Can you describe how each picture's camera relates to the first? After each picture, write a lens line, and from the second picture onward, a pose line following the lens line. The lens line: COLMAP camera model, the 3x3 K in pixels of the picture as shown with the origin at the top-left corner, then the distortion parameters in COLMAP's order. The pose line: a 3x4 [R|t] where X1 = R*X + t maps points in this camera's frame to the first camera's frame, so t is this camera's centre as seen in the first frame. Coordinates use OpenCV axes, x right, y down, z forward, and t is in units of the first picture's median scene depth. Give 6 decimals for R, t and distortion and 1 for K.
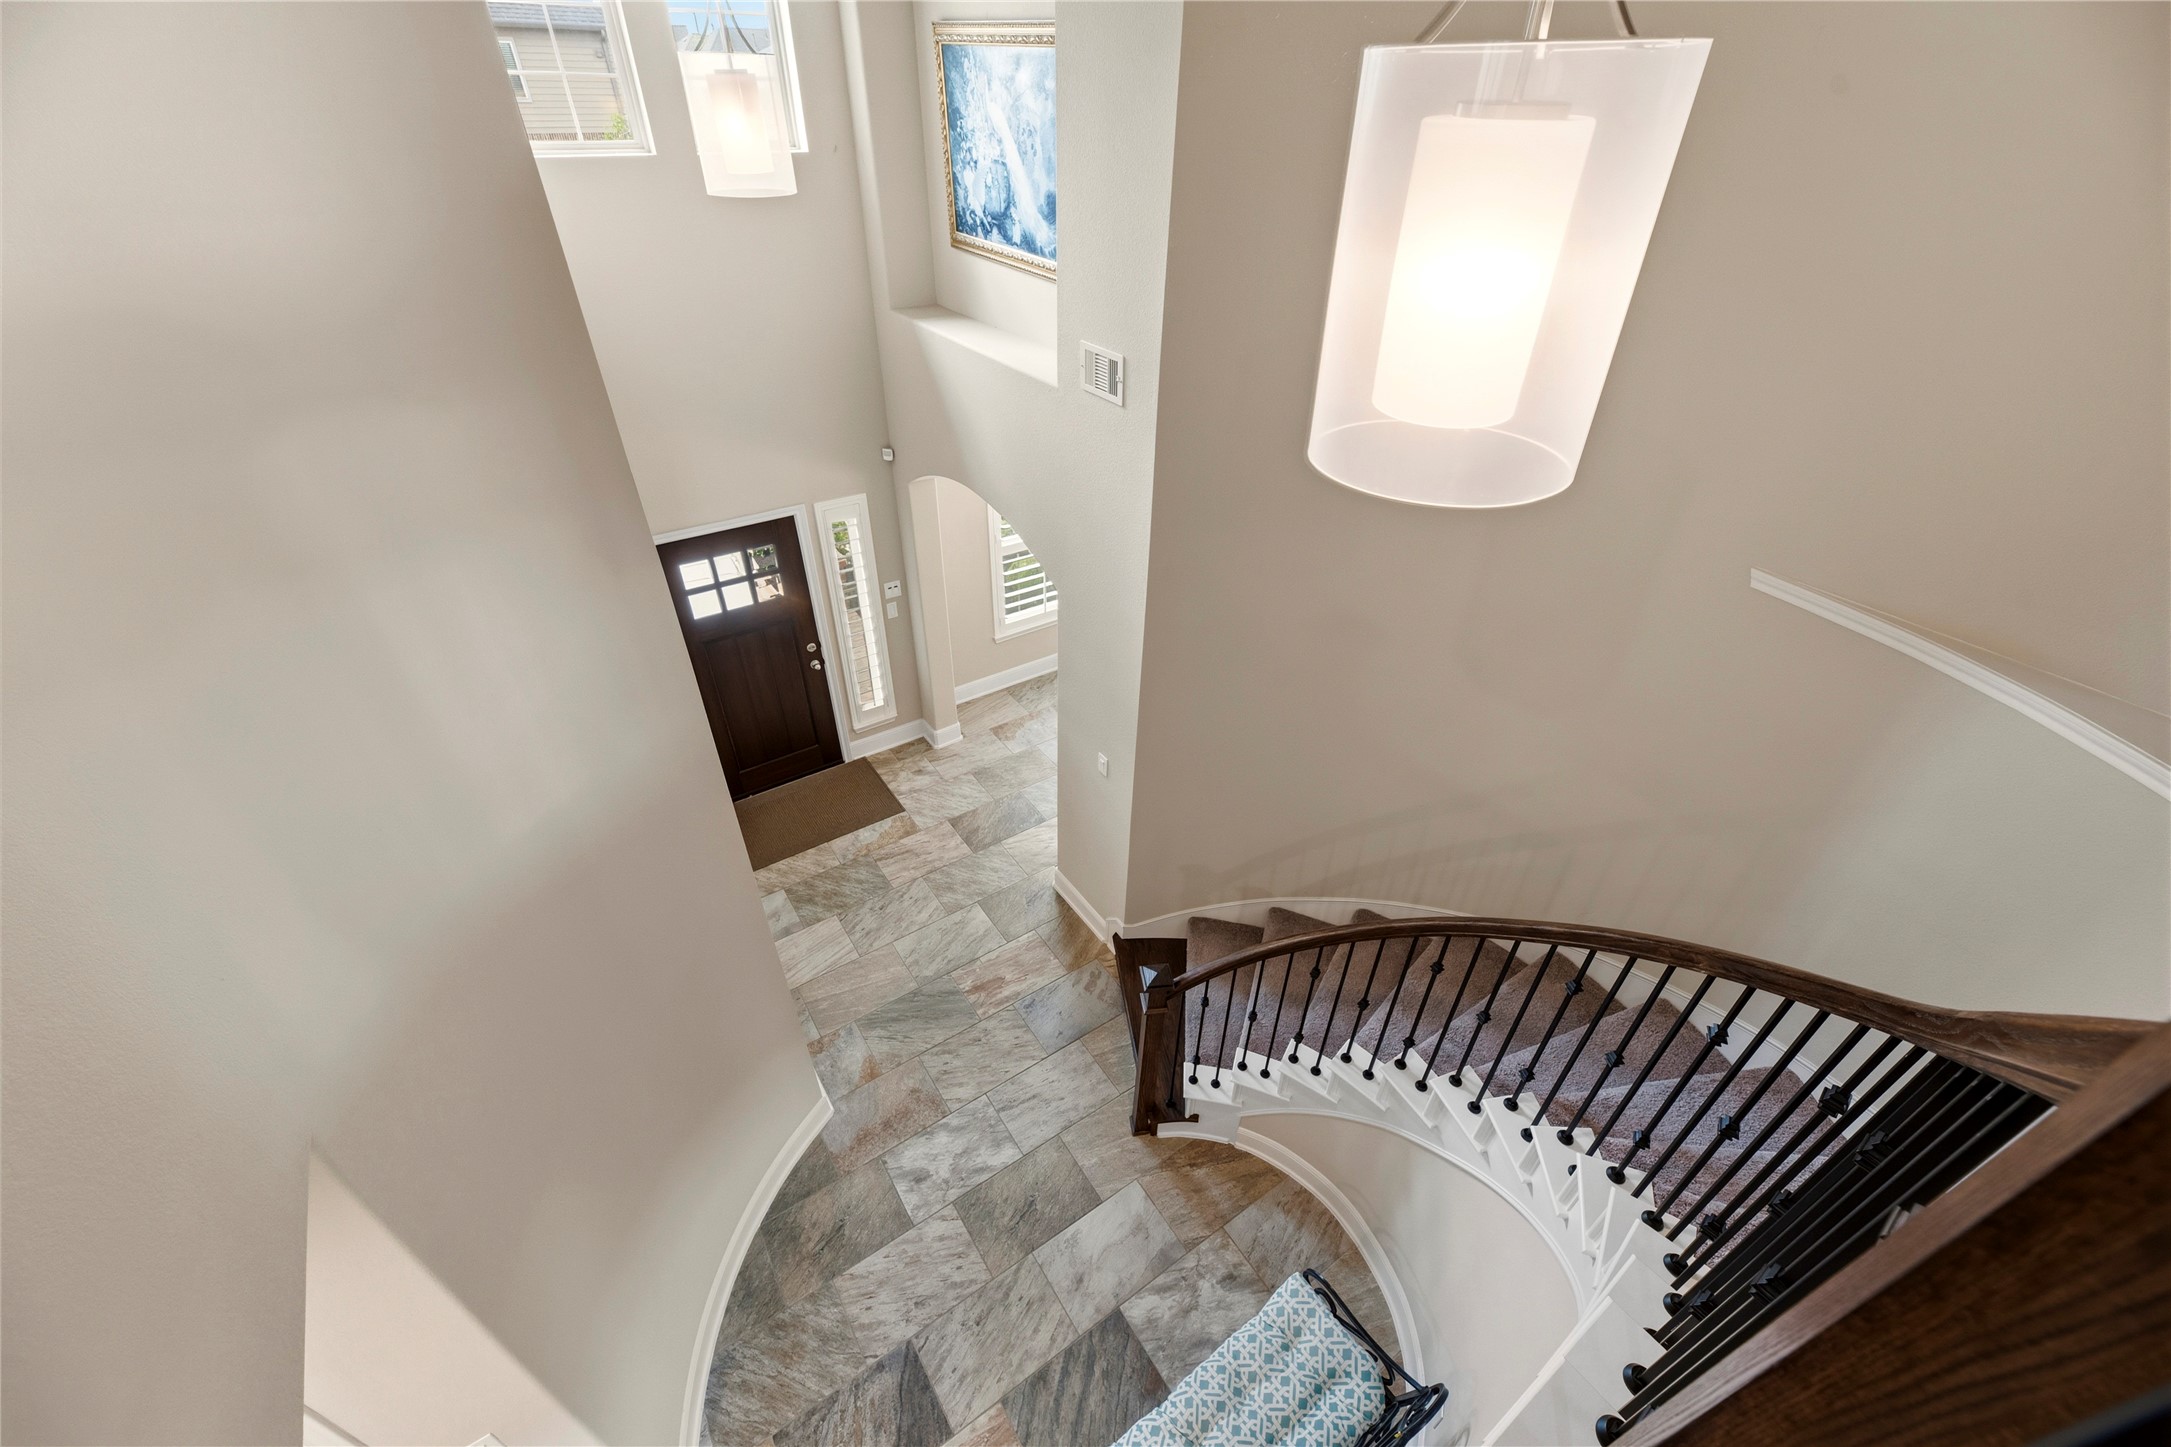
lens RADIAL K [[874.5, 0, 1085.7], [0, 874.5, 725.7], [0, 0, 1]] dist [0.000858, 0.000094]
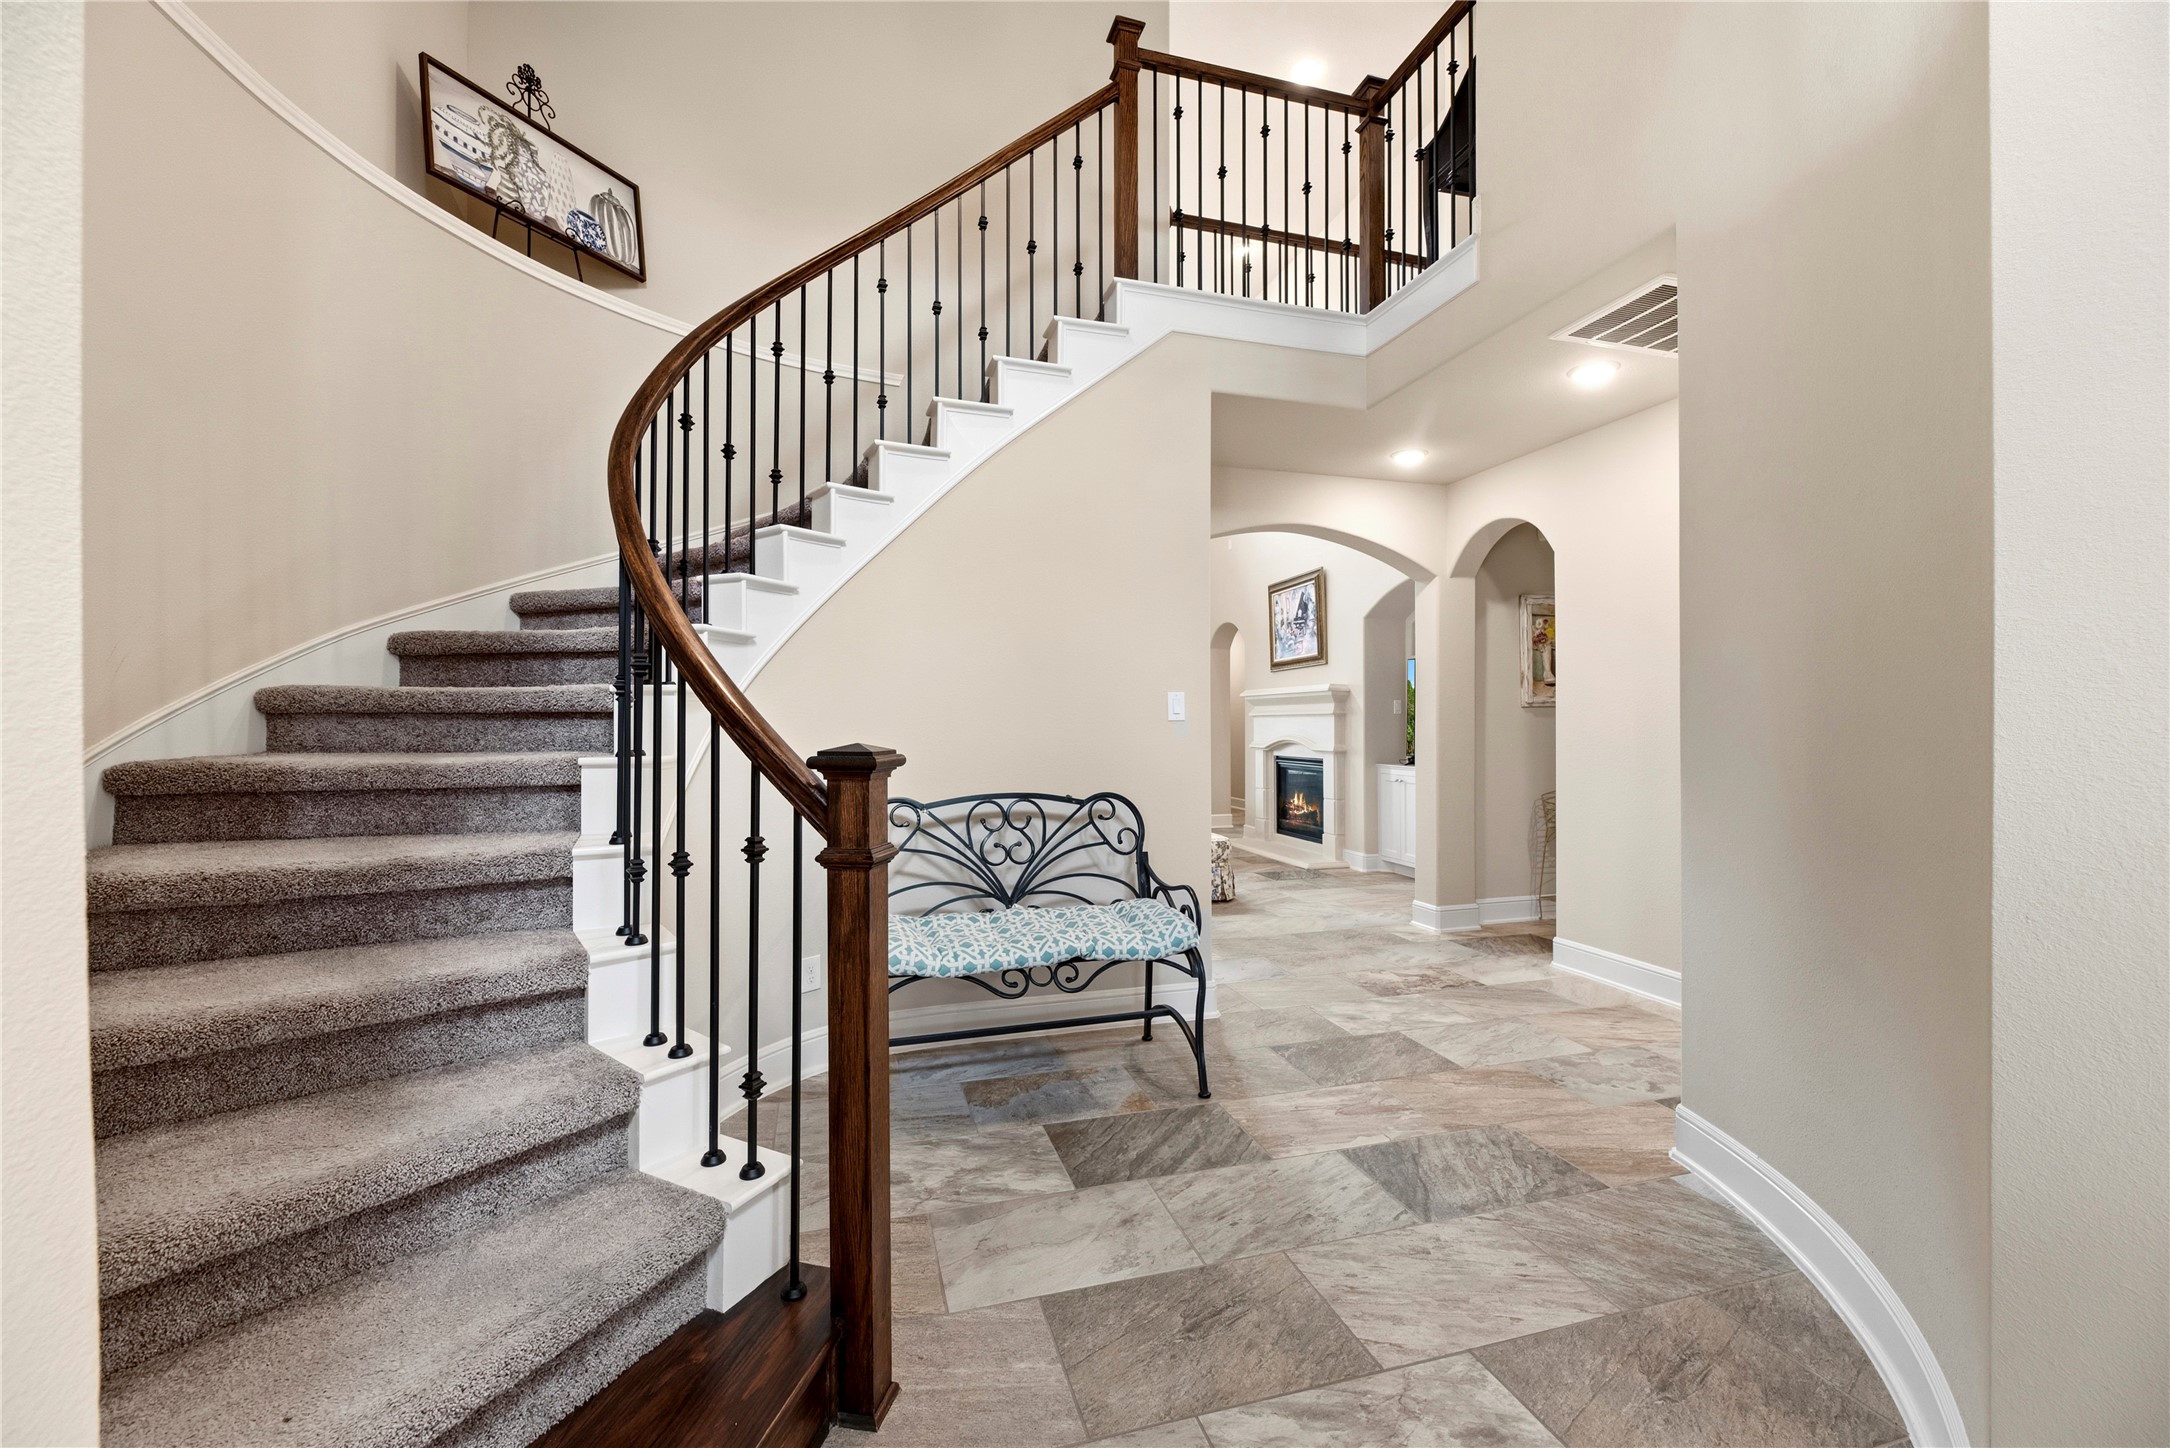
lens RADIAL K [[874.1, 0, 1081.6], [0, 874.1, 717.3], [0, 0, 1]] dist [0.000858, 0.000094]
pose [[-0.950031, -0.014960, 0.311798, -0.150722], [0.173042, 0.806092, 0.565925, 0.044478], [-0.259805, 0.591601, -0.763224, 1.244960]]
